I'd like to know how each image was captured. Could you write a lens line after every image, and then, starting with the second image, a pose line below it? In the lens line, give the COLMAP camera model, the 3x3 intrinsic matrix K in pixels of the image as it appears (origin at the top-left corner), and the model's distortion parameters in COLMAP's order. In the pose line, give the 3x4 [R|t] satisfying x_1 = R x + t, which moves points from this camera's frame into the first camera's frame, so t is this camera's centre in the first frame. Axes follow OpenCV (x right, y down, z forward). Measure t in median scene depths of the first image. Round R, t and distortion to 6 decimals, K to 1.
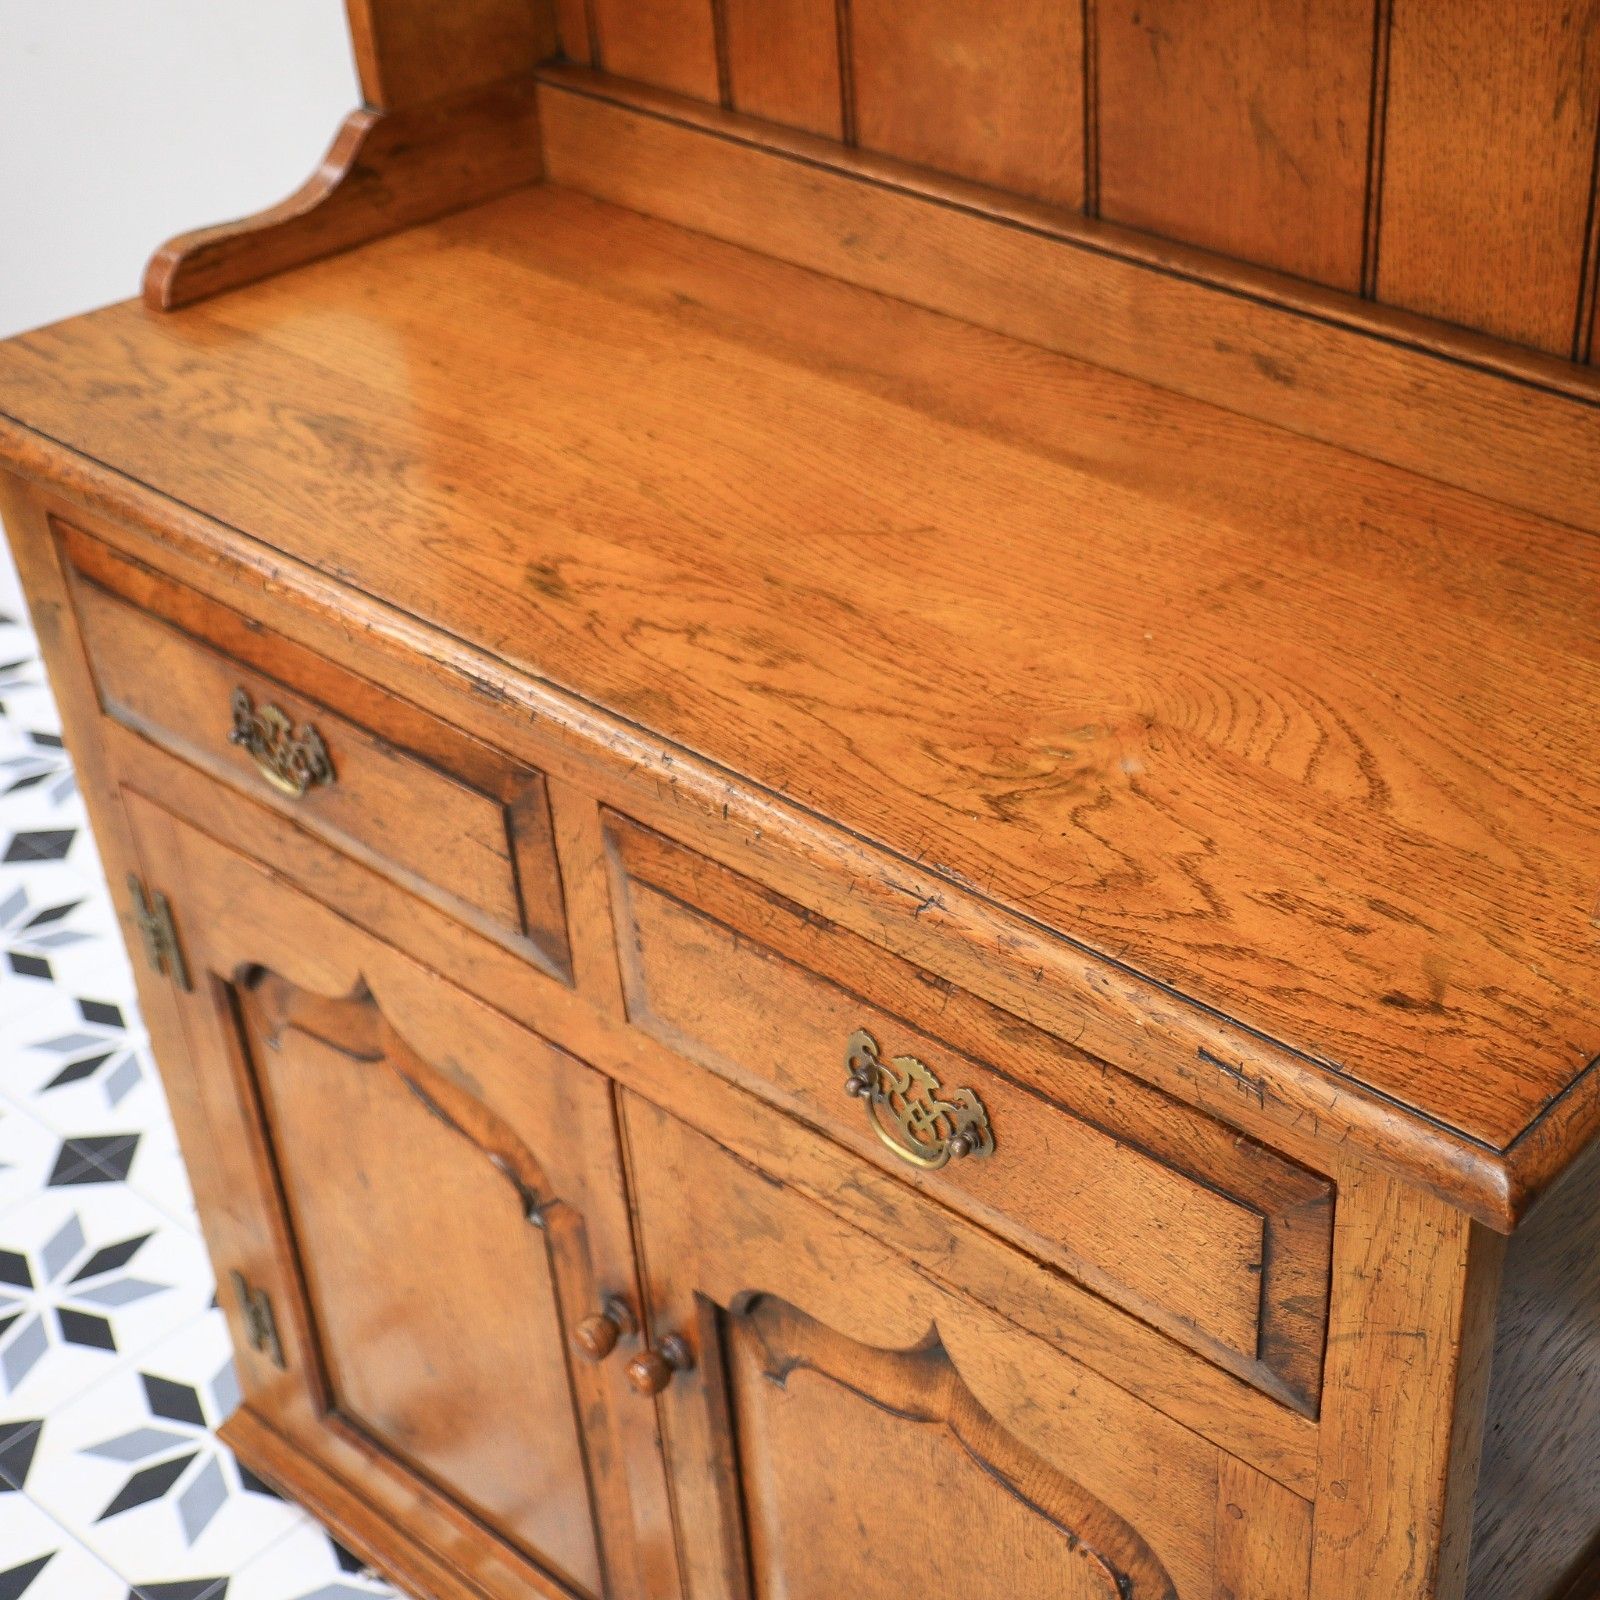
lens RADIAL K [[2518.7, 0, 1130.0], [0, 2518.7, 790.1], [0, 0, 1]] dist [0.014735, 0.000000]
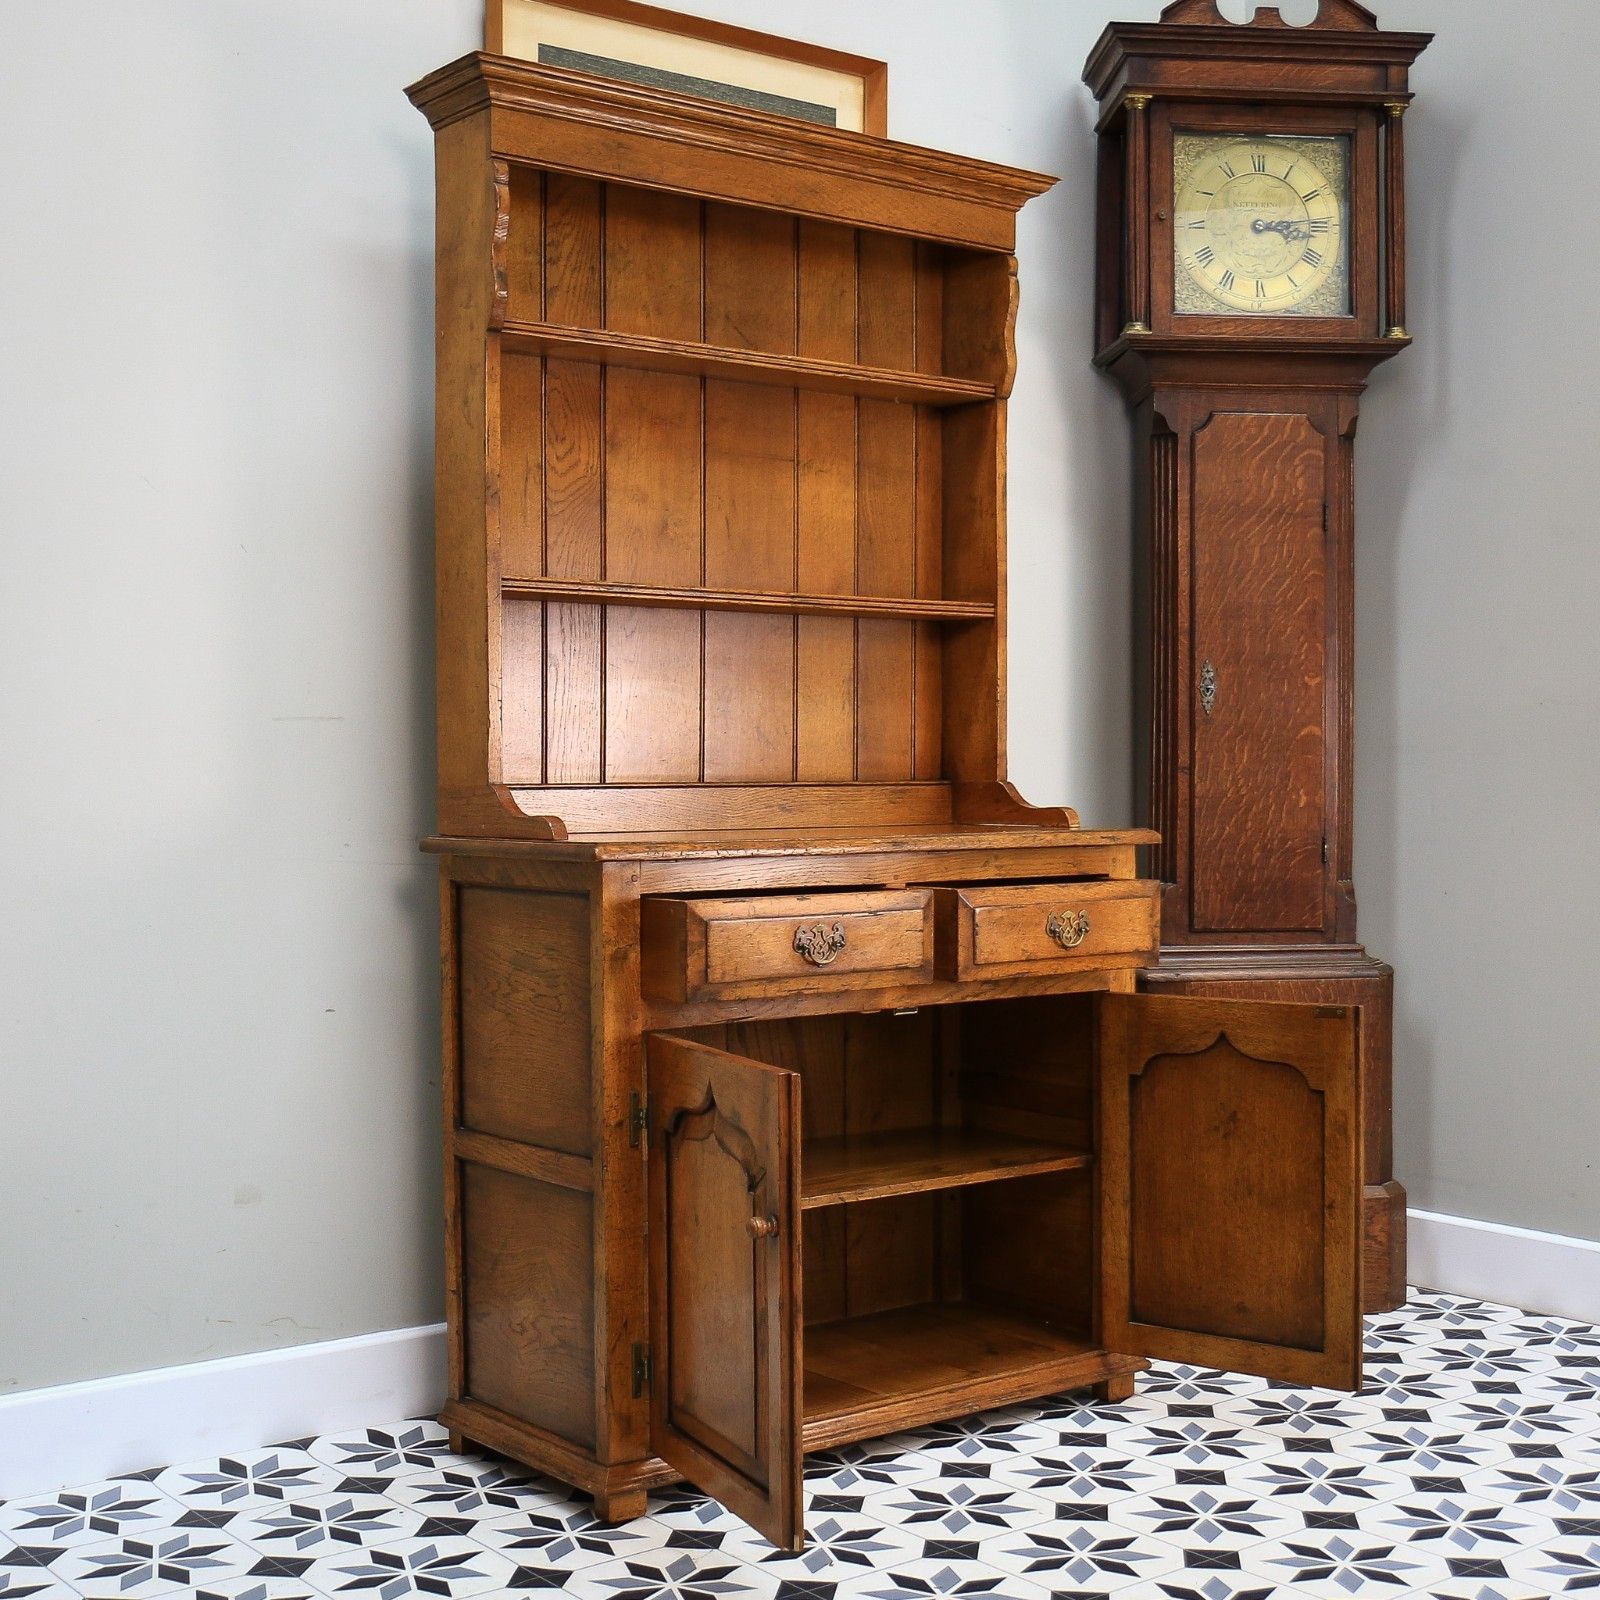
lens RADIAL K [[2283.6, 0, 846.5], [0, 2283.6, 871.0], [0, 0, 1]] dist [-0.065982, 0.000000]
pose [[0.213979, -0.048715, 0.975623, -2.779048], [0.546286, 0.833943, -0.078173, 0.160147], [-0.809805, 0.549697, 0.205058, 0.449479]]
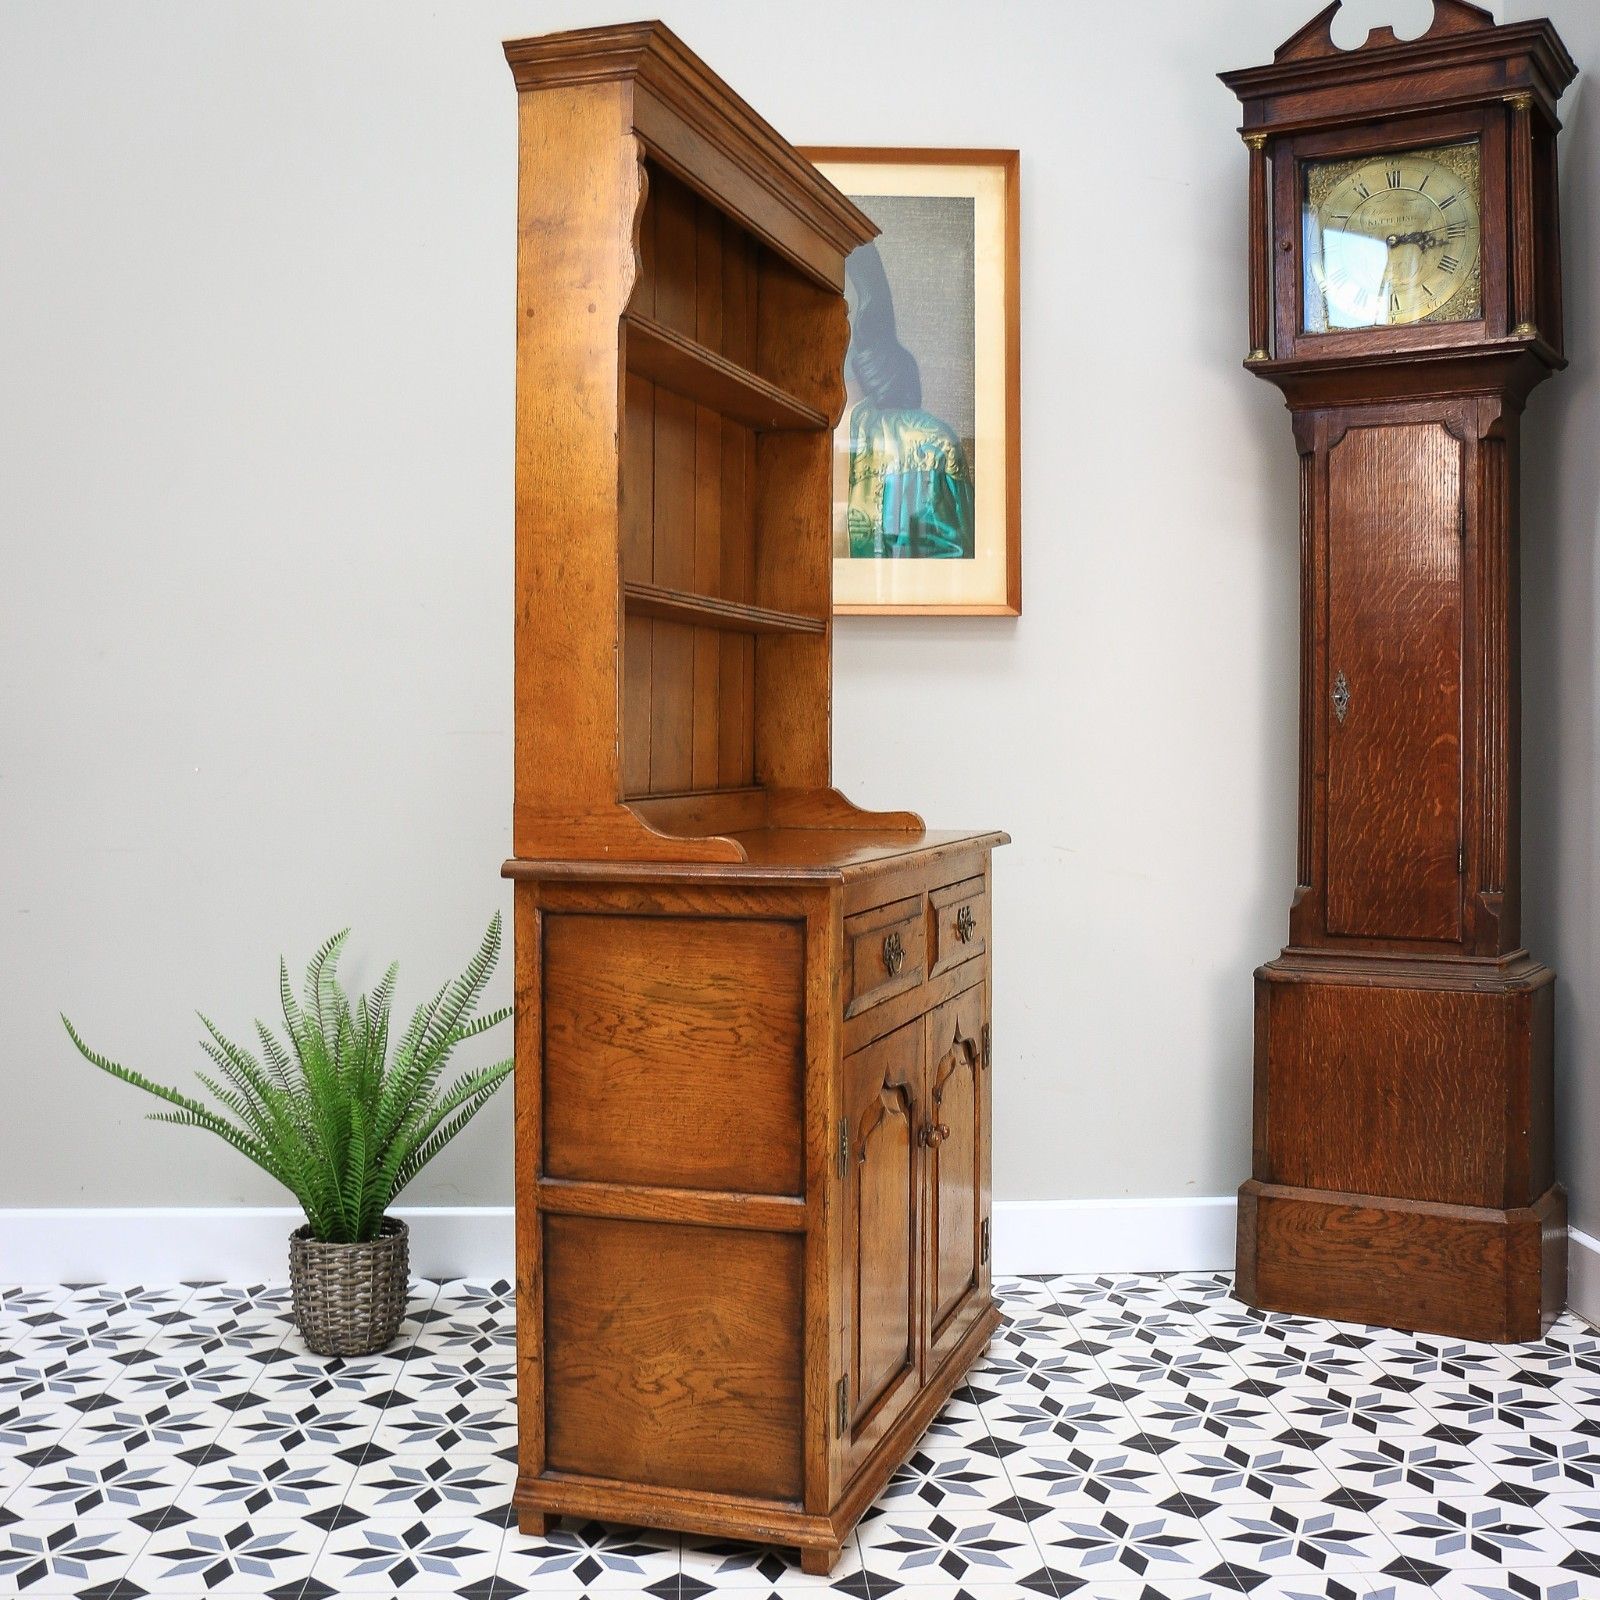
lens RADIAL K [[1976.5, 0, 785.5], [0, 1976.5, 757.2], [0, 0, 1]] dist [-0.056559, 0.000000]
pose [[0.747939, -0.003904, 0.663756, -1.973974], [0.369413, 0.833255, -0.411364, 0.937741], [-0.551472, 0.552875, 0.624666, -0.763864]]
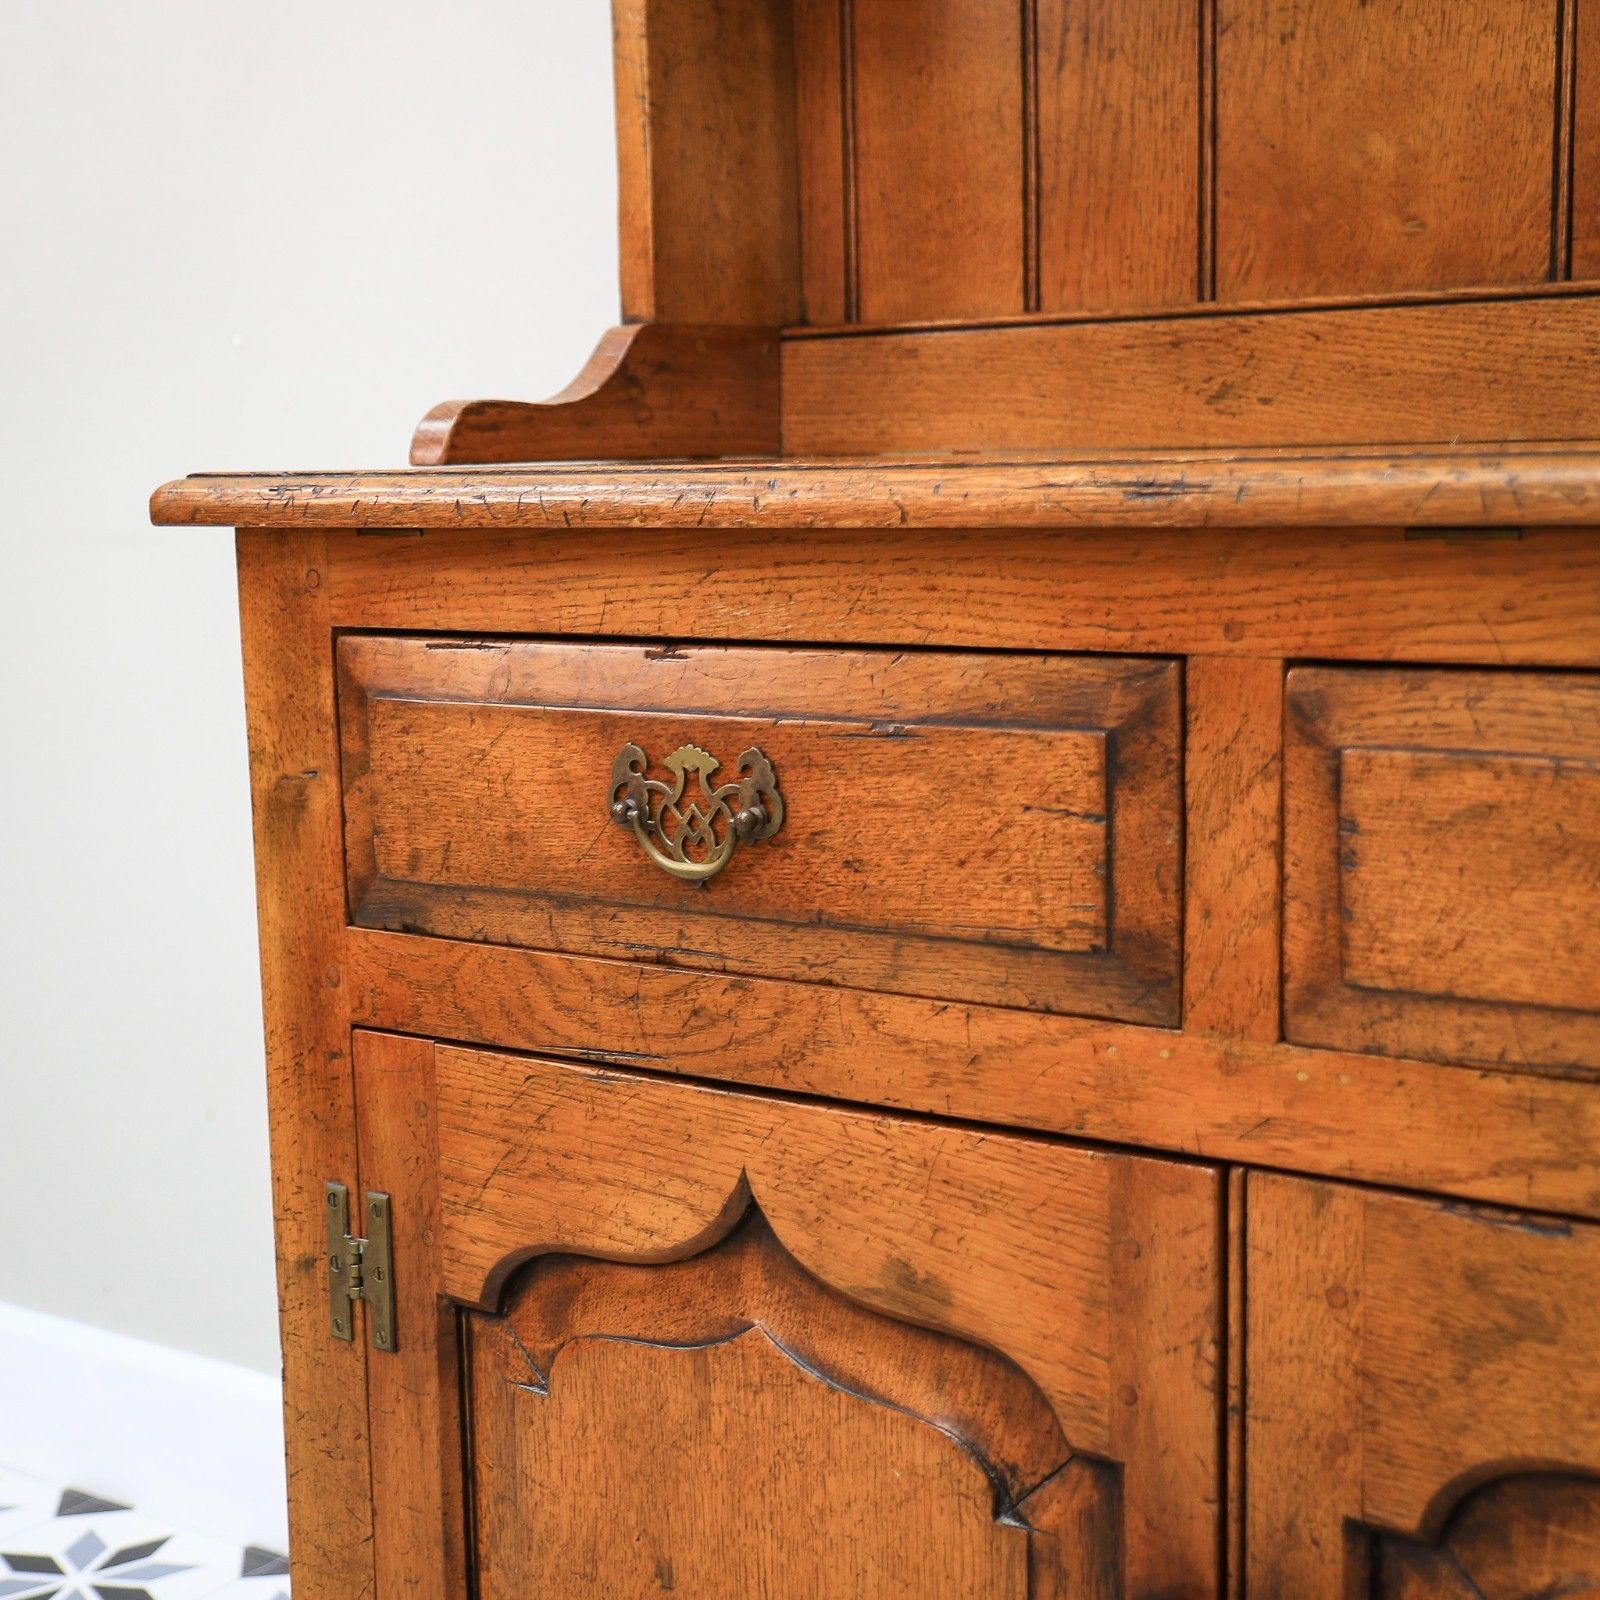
lens RADIAL K [[2545.2, 0, 759.5], [0, 2545.2, 800.9], [0, 0, 1]] dist [0.021855, 0.000000]
pose [[0.998416, -0.033357, 0.045319, -0.374672], [0.049823, 0.898374, -0.436396, 0.334940], [-0.026157, 0.437963, 0.898612, 0.337506]]
